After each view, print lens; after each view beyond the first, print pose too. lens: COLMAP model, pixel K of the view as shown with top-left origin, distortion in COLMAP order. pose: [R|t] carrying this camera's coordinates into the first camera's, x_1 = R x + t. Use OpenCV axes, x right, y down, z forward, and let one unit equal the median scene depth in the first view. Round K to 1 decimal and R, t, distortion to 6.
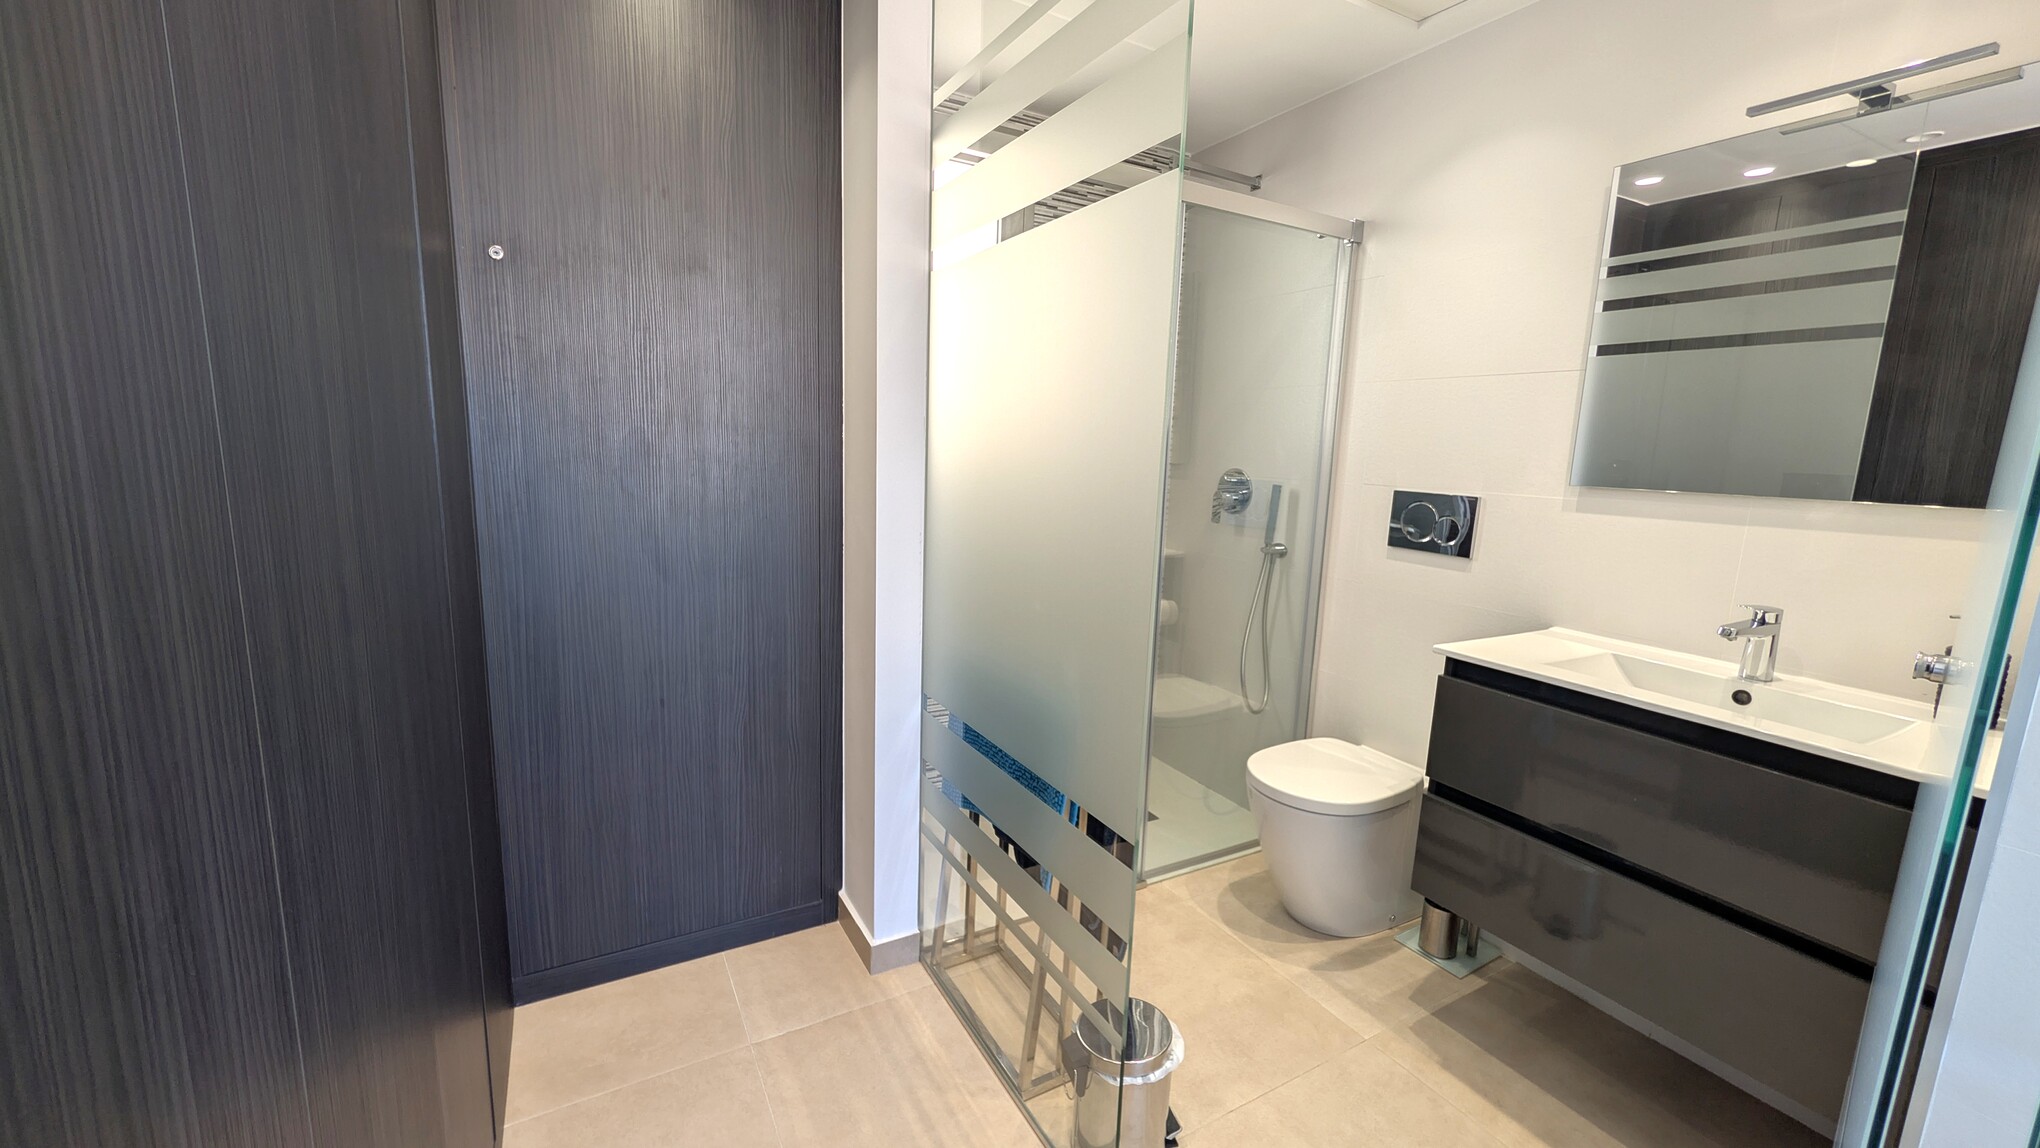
lens RADIAL K [[783.5, 0, 1014.6], [0, 783.5, 575.6], [0, 0, 1]] dist [0.001476, 0.000128]
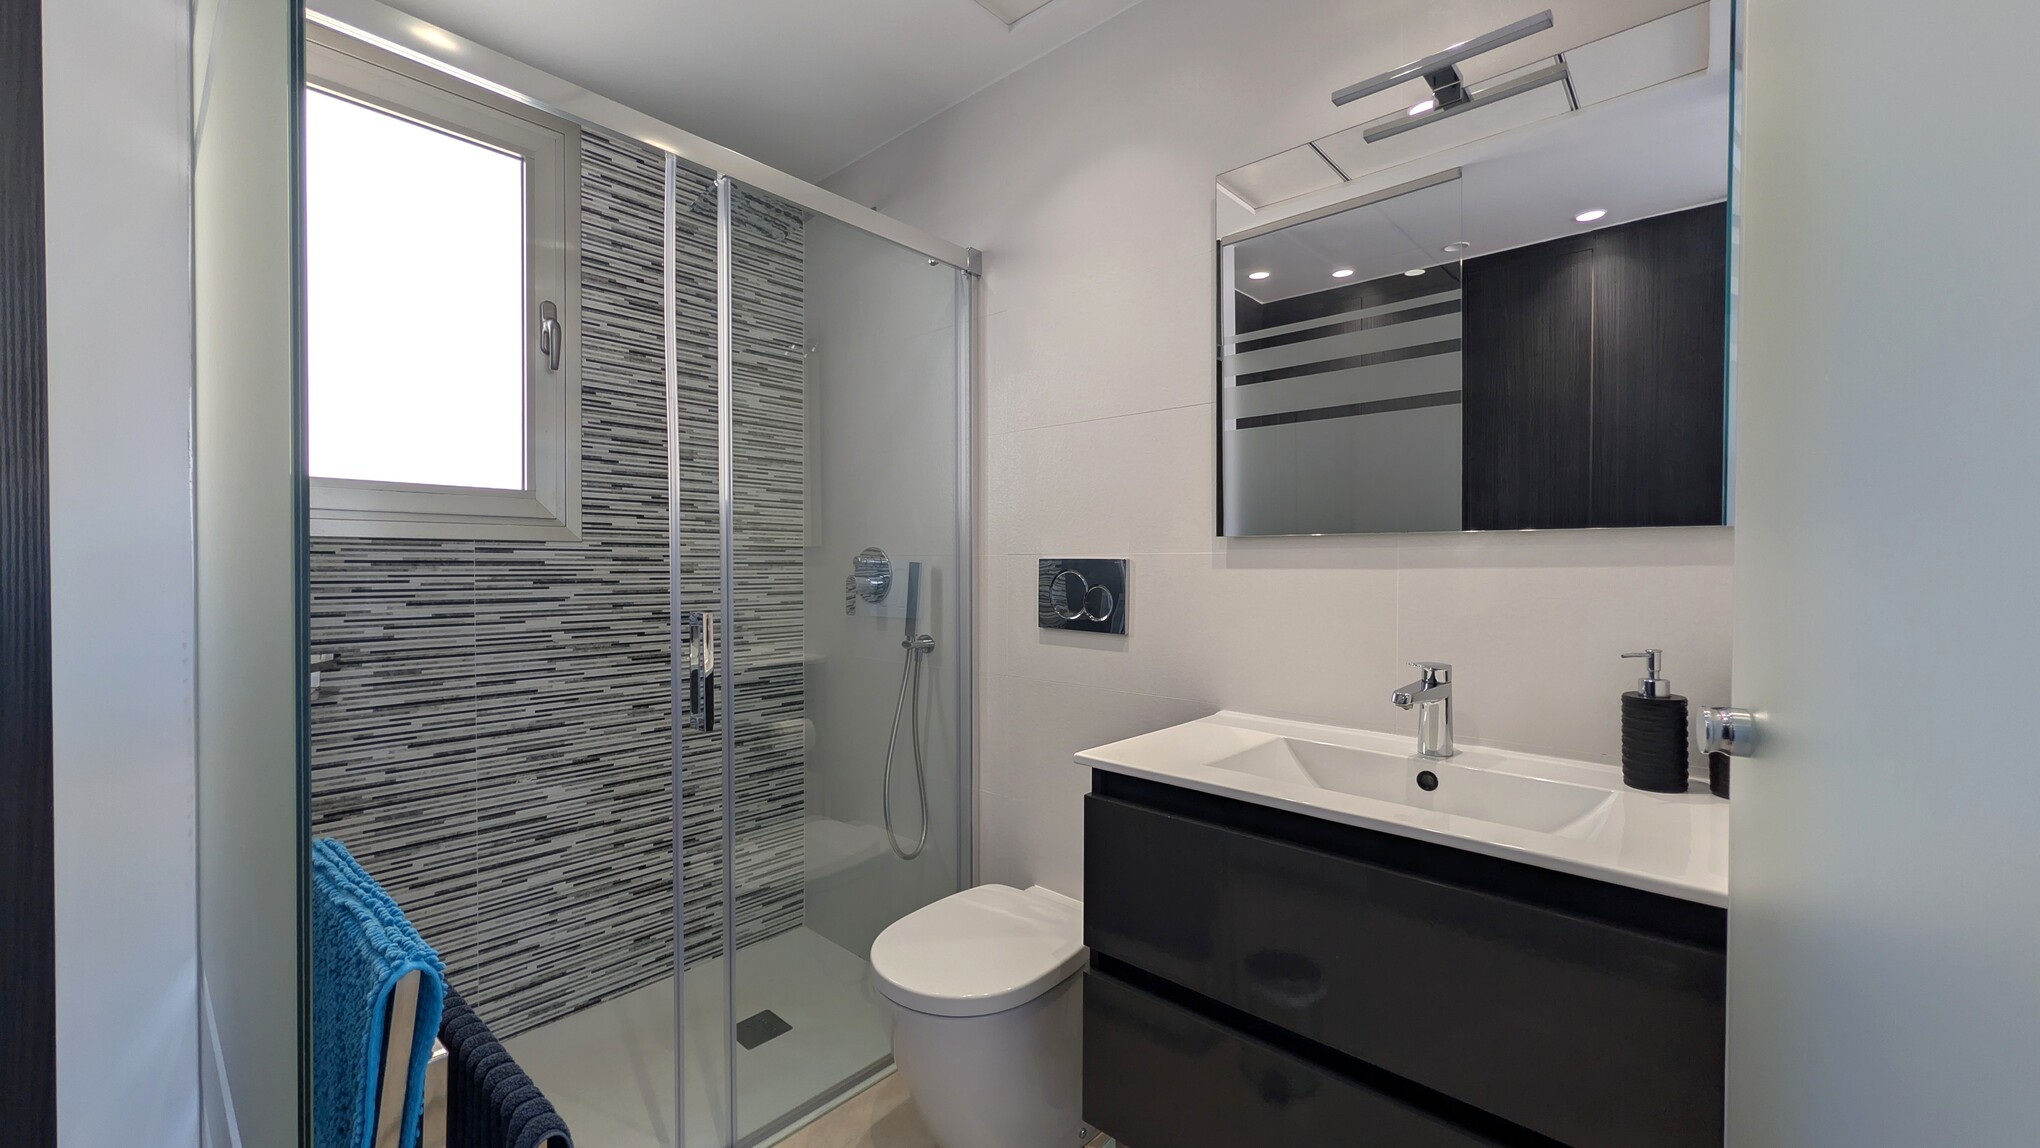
lens RADIAL K [[786.3, 0, 1013.5], [0, 786.3, 578.2], [0, 0, 1]] dist [0.002102, 0.000179]
pose [[0.945026, -0.037498, 0.324839, 0.203927], [0.083243, 0.988263, -0.128091, 0.014982], [-0.316223, 0.148090, 0.937055, 0.258324]]
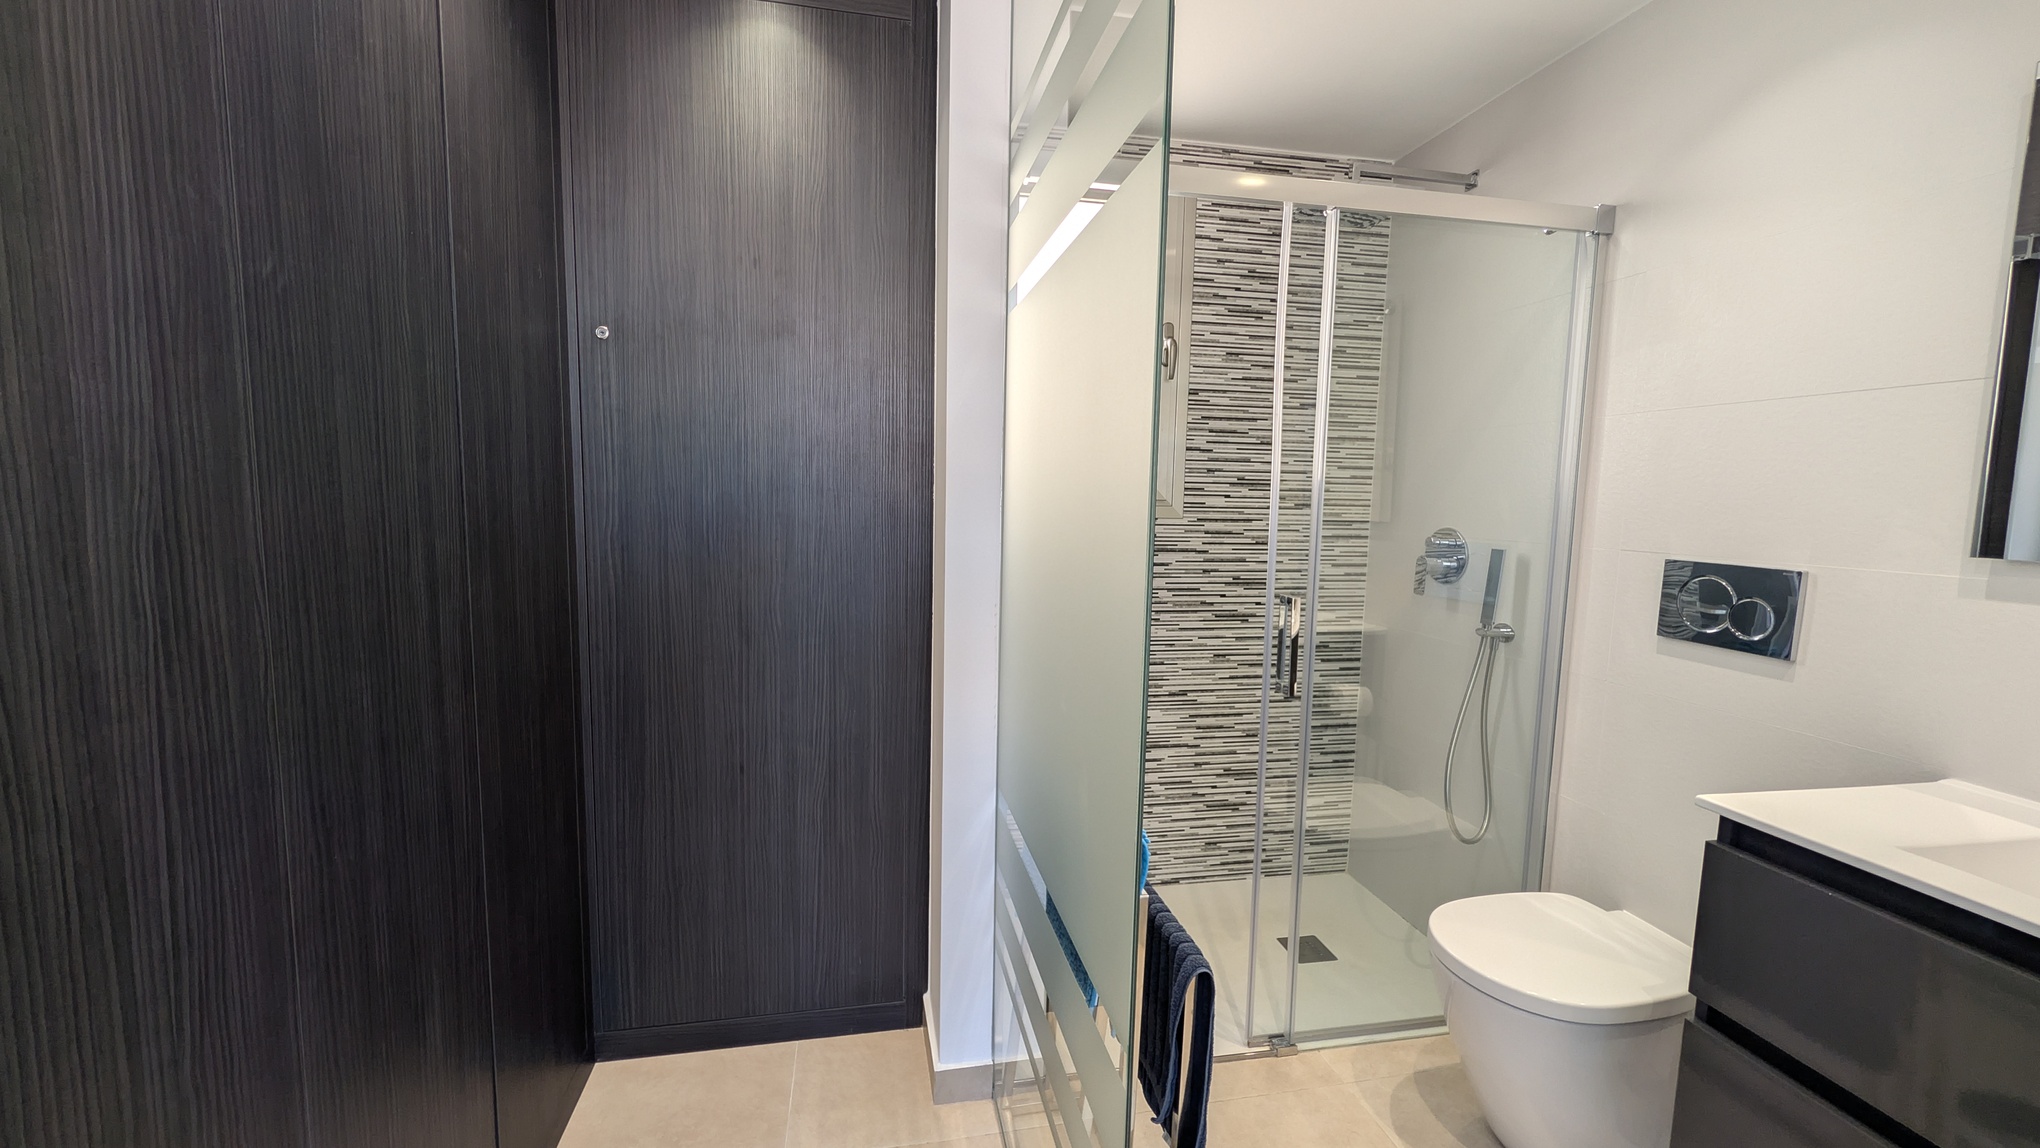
lens RADIAL K [[783.5, 0, 1014.6], [0, 783.5, 575.6], [0, 0, 1]] dist [0.001476, 0.000128]
pose [[0.949161, 0.016154, -0.314377, 0.150599], [-0.038042, 0.997249, -0.063614, -0.026004], [0.312485, 0.072340, 0.947164, 0.135016]]
